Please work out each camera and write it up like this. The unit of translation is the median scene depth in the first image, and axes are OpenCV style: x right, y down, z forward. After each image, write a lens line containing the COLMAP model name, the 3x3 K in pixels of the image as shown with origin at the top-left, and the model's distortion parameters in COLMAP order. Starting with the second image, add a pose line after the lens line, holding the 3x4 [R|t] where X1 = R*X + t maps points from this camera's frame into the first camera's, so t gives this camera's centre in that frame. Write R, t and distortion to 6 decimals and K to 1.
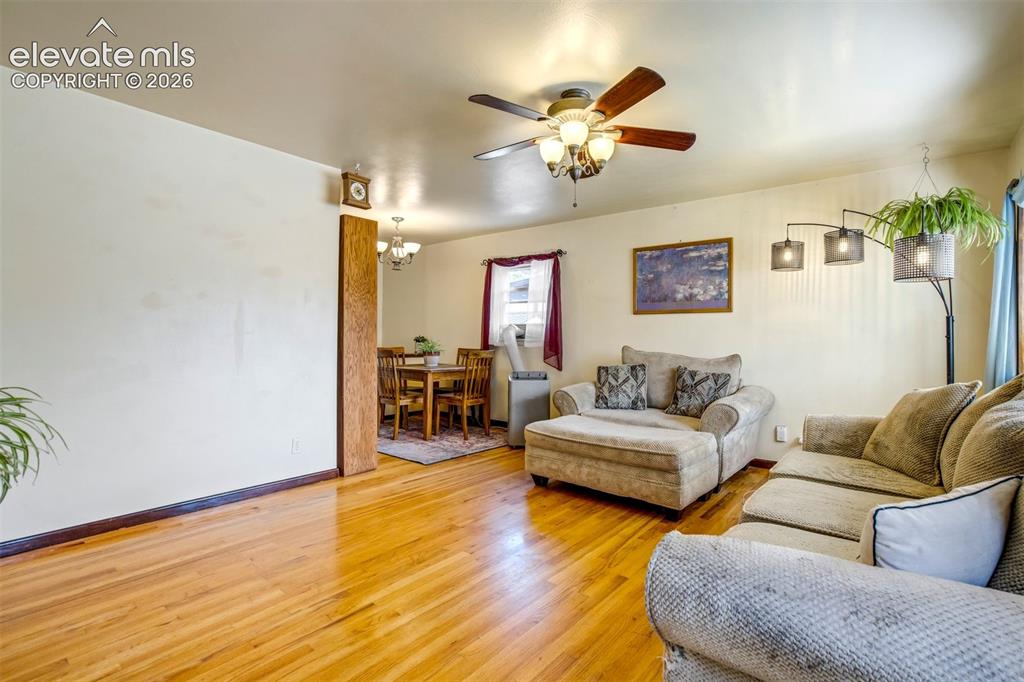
lens RADIAL K [[481.4, 0, 527.7], [0, 481.4, 334.2], [0, 0, 1]] dist [-0.019077, 0.000050]
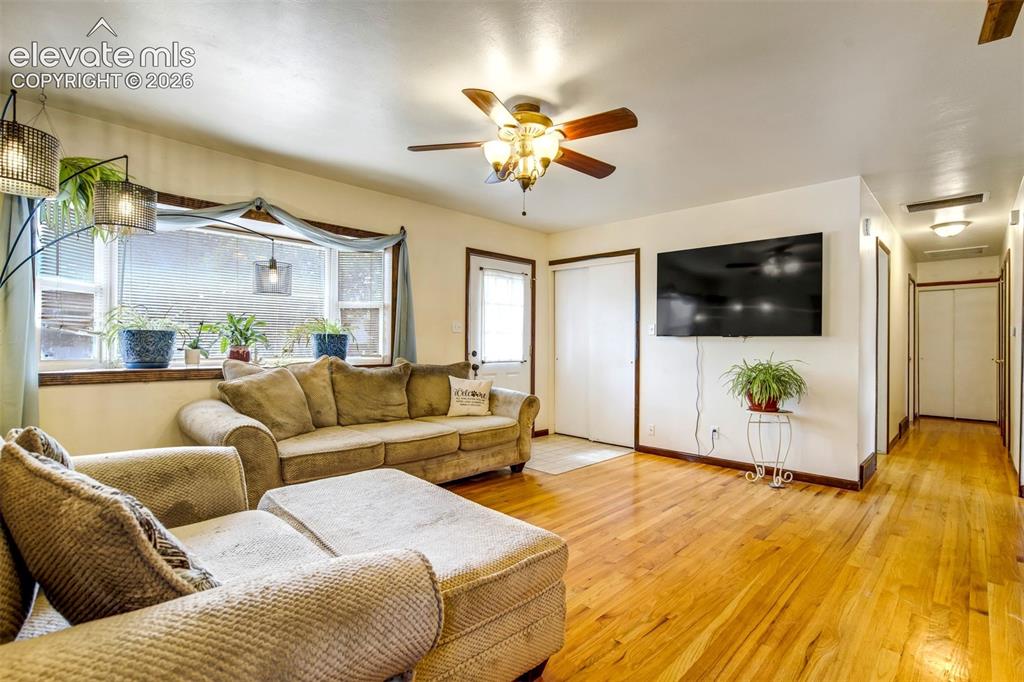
lens RADIAL K [[478.3, 0, 524.2], [0, 478.3, 345.2], [0, 0, 1]] dist [-0.044730, 0.024064]
pose [[-0.994671, -0.020953, 0.100949, -0.004368], [-0.021340, 0.999768, -0.002754, 0.008815], [-0.100868, -0.004893, -0.994888, 1.158016]]
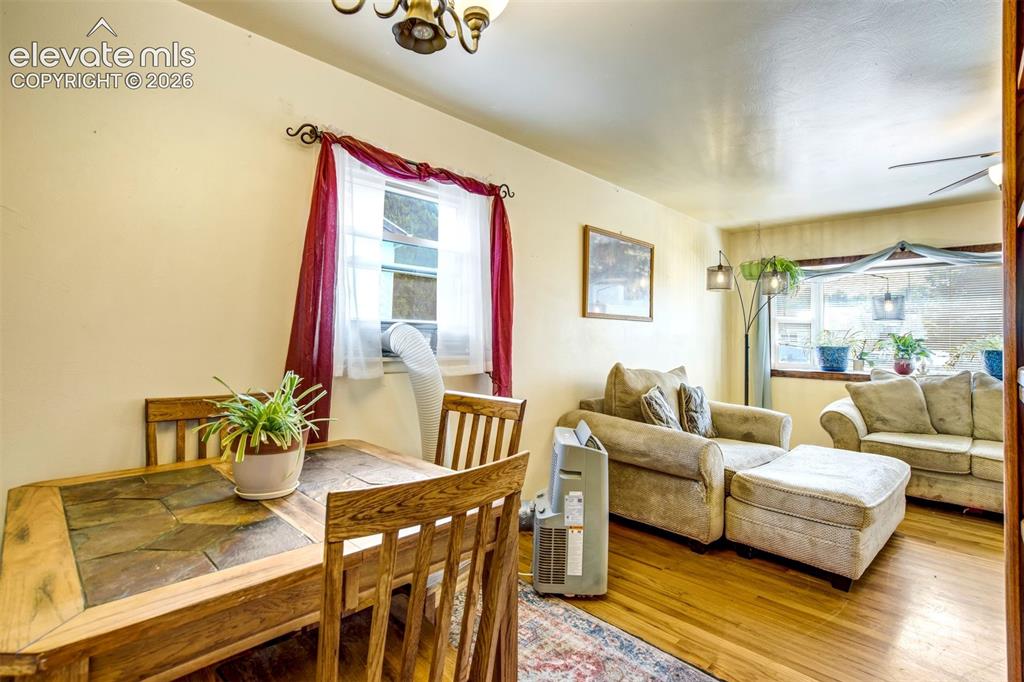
lens RADIAL K [[485.2, 0, 516.8], [0, 485.2, 319.3], [0, 0, 1]] dist [-0.038274, 0.019469]
pose [[0.113720, 0.028319, 0.993109, -0.544742], [-0.025440, 0.999349, -0.025584, -0.018740], [-0.993187, -0.022356, 0.114366, 1.107701]]
